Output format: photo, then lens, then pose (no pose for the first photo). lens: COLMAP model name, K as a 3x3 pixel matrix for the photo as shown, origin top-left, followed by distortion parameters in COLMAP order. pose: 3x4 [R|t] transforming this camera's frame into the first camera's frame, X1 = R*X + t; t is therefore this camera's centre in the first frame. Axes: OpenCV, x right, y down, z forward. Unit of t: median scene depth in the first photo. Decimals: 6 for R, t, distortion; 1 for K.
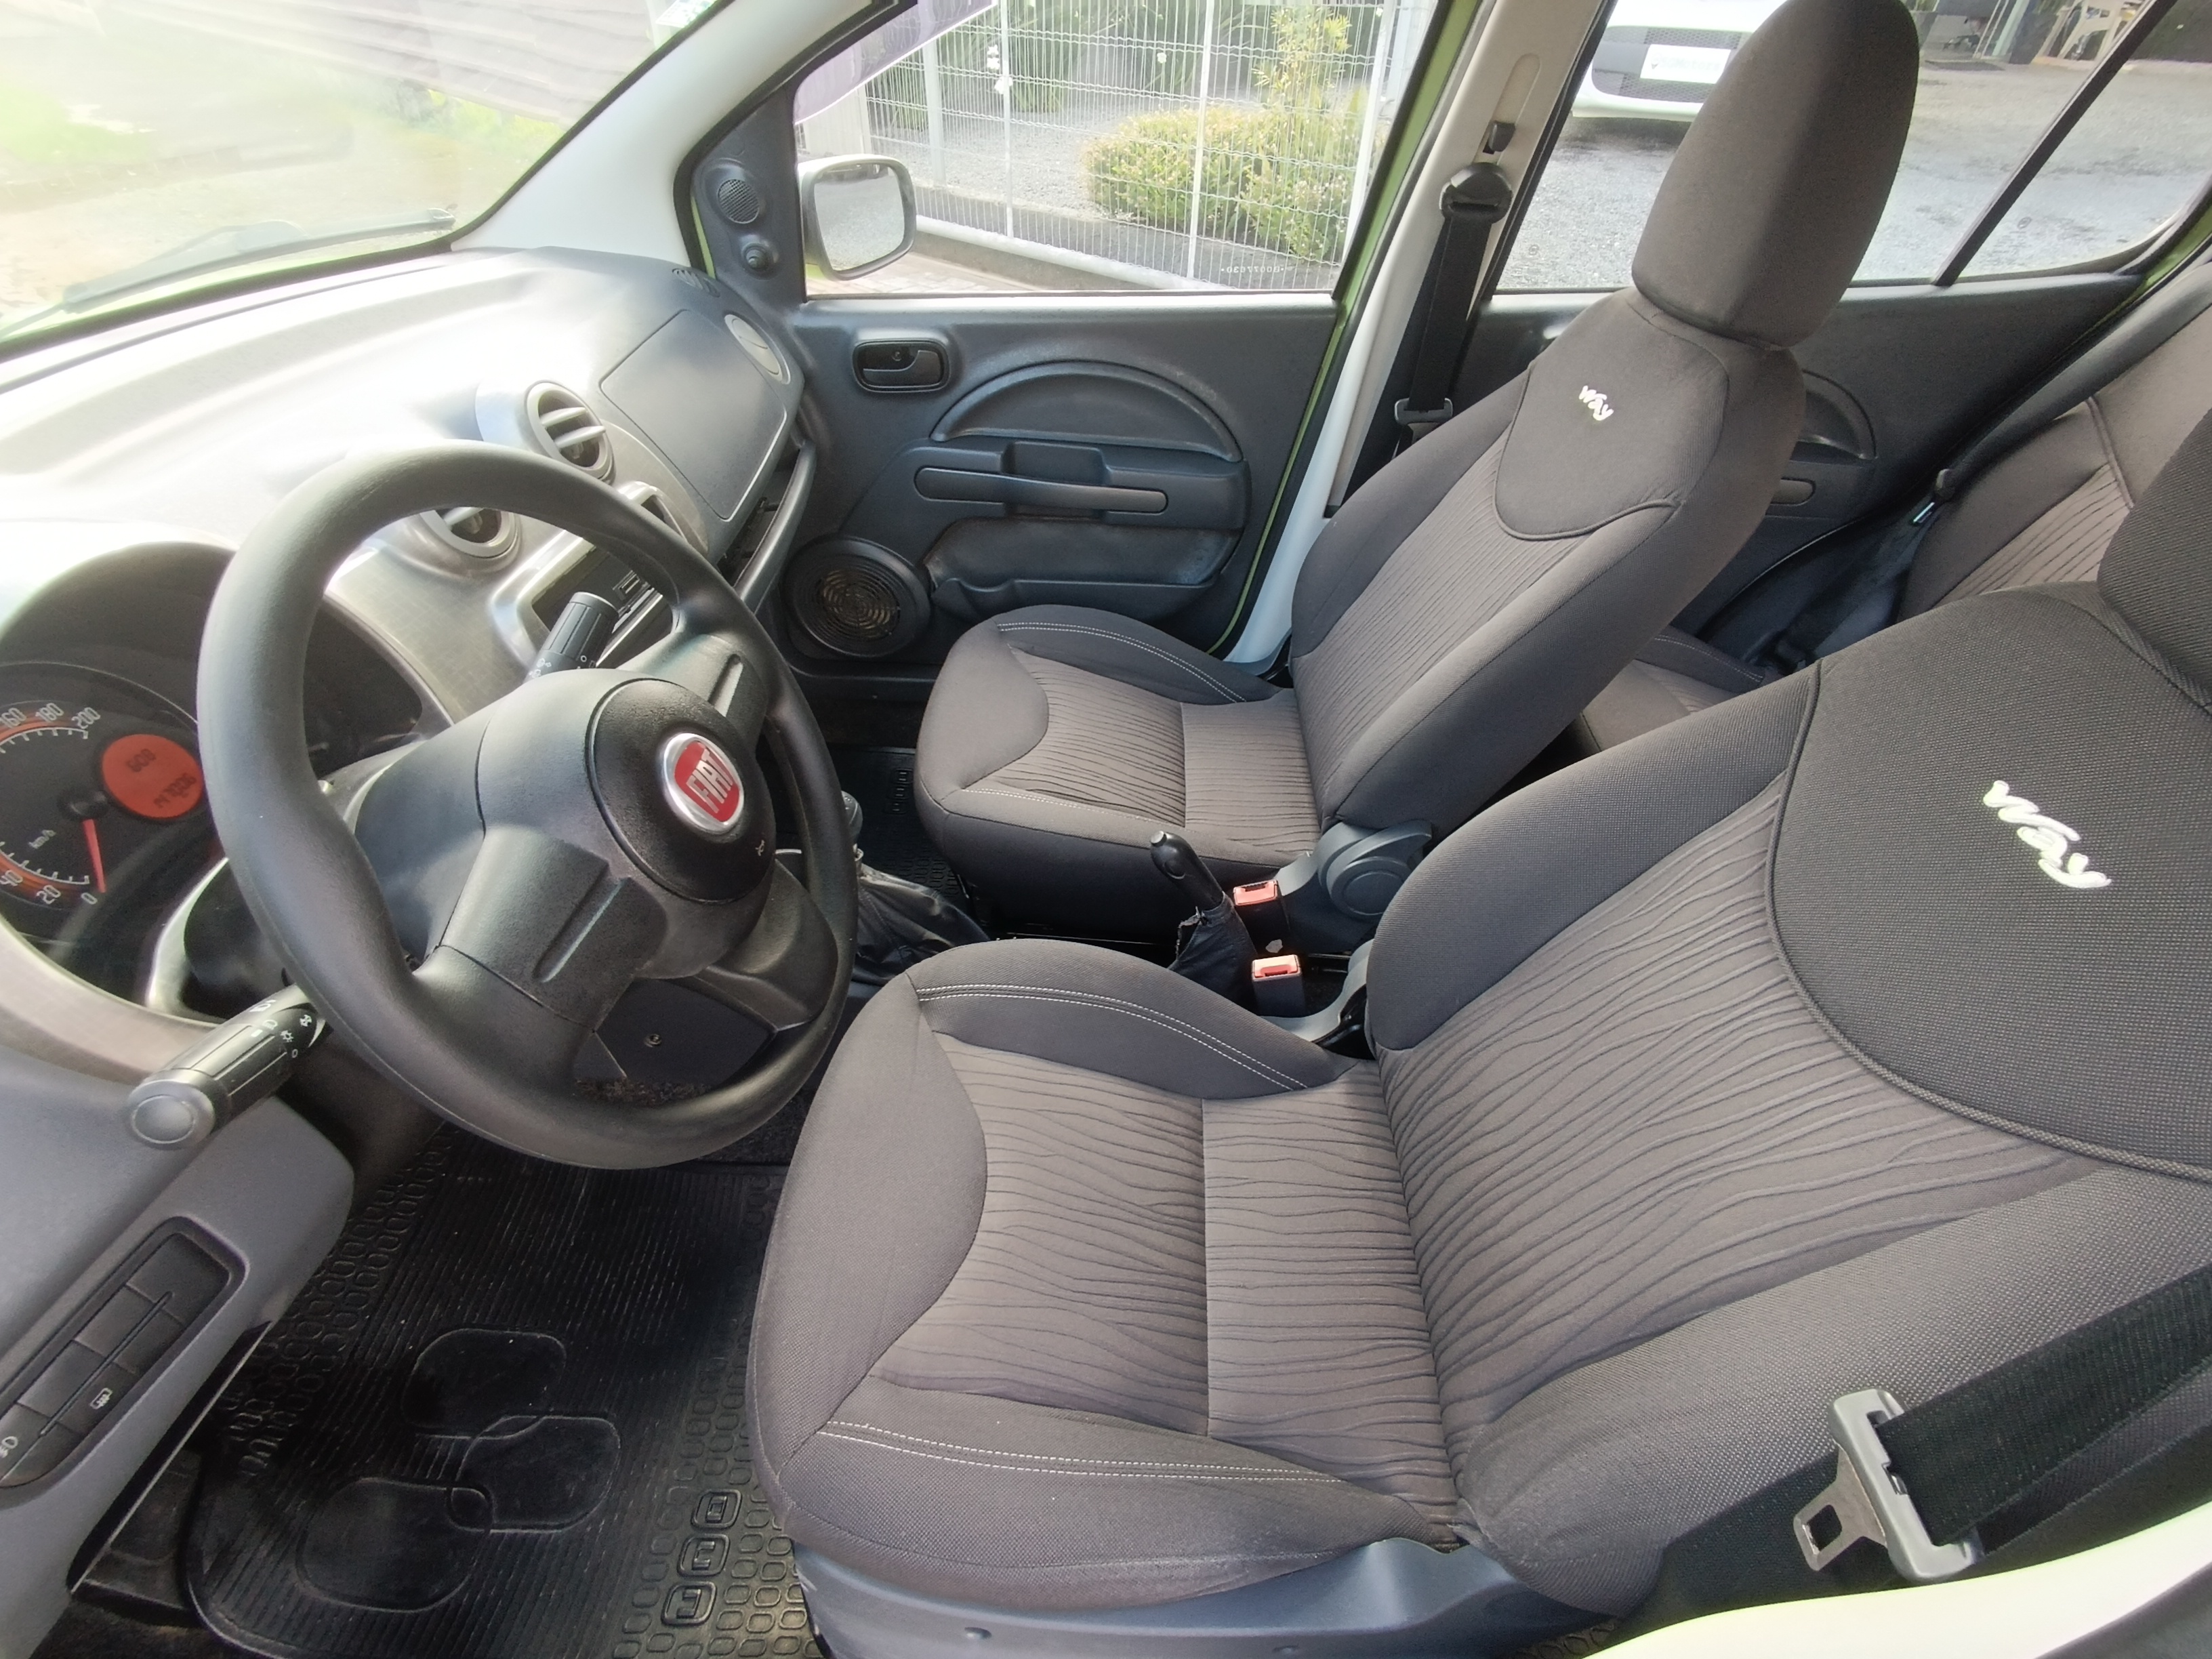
lens RADIAL K [[1009.8, 0, 1106.0], [0, 1009.8, 829.5], [0, 0, 1]] dist [-0.066616, 0.053426]
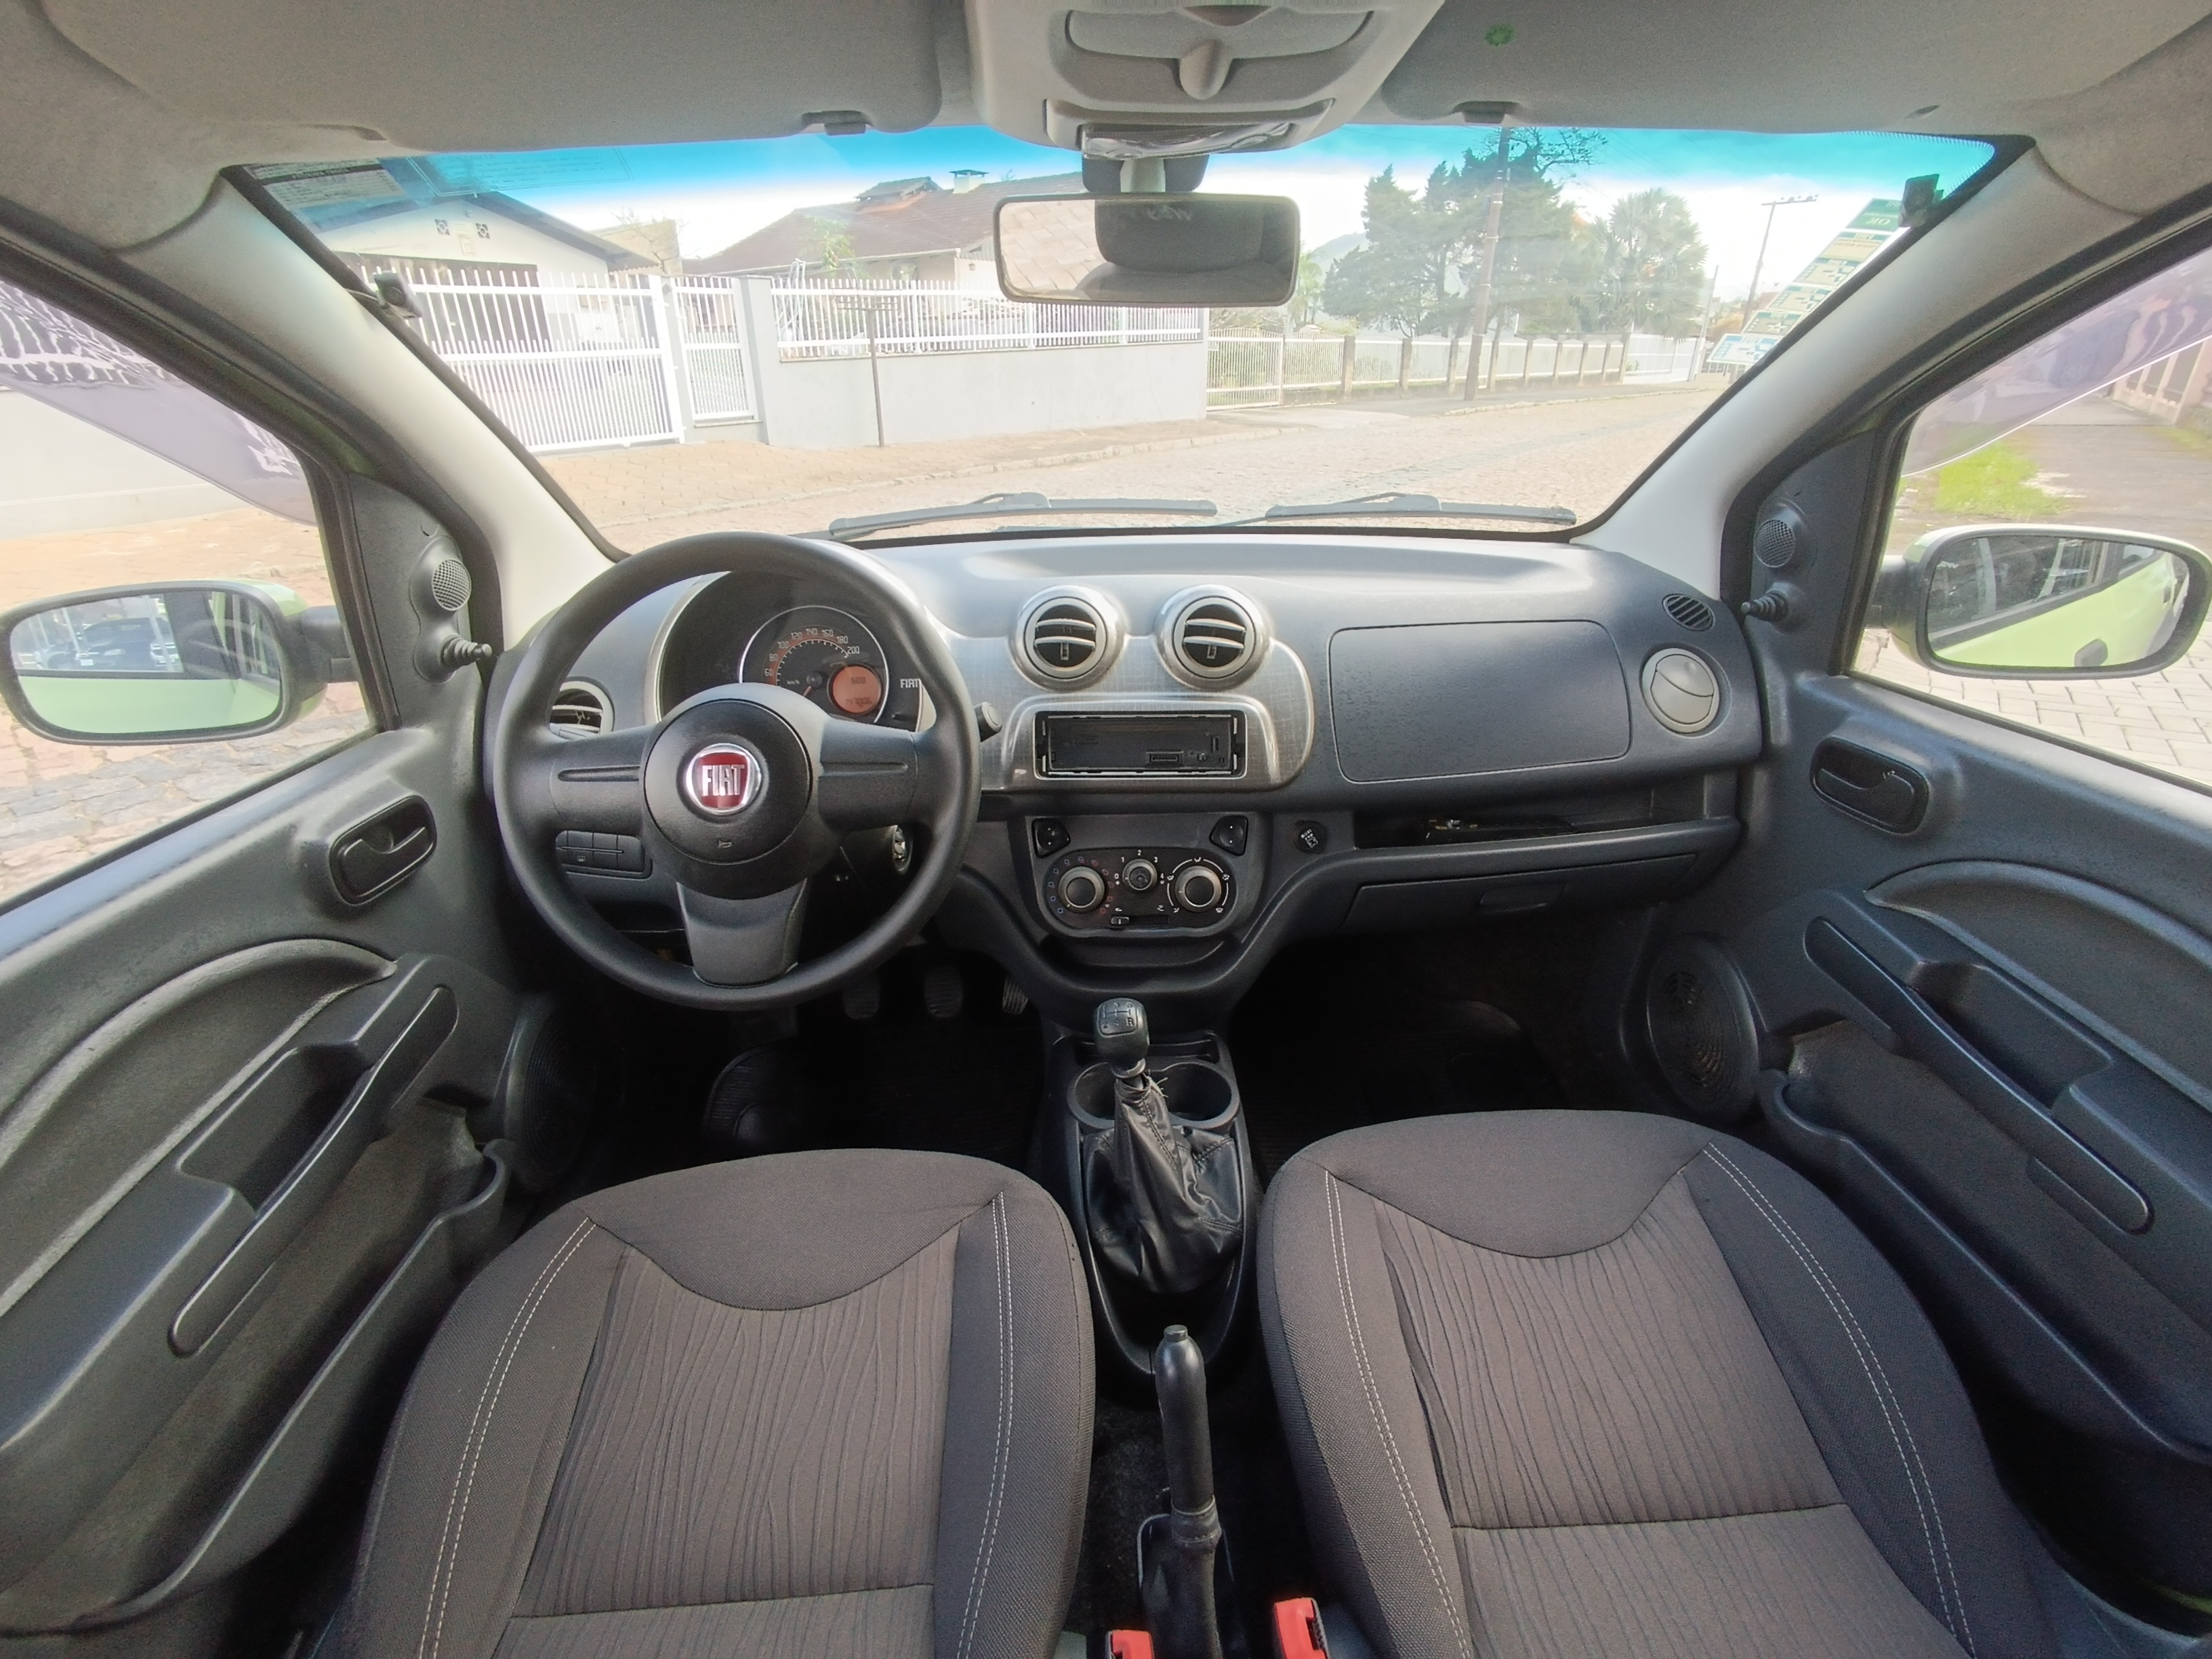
lens RADIAL K [[1009.8, 0, 1106.0], [0, 1009.8, 829.5], [0, 0, 1]] dist [-0.066616, 0.053426]
pose [[0.090191, 0.398736, -0.912620, 0.425083], [-0.656758, 0.712684, 0.246476, -0.295232], [0.748689, 0.577140, 0.326150, 0.445391]]
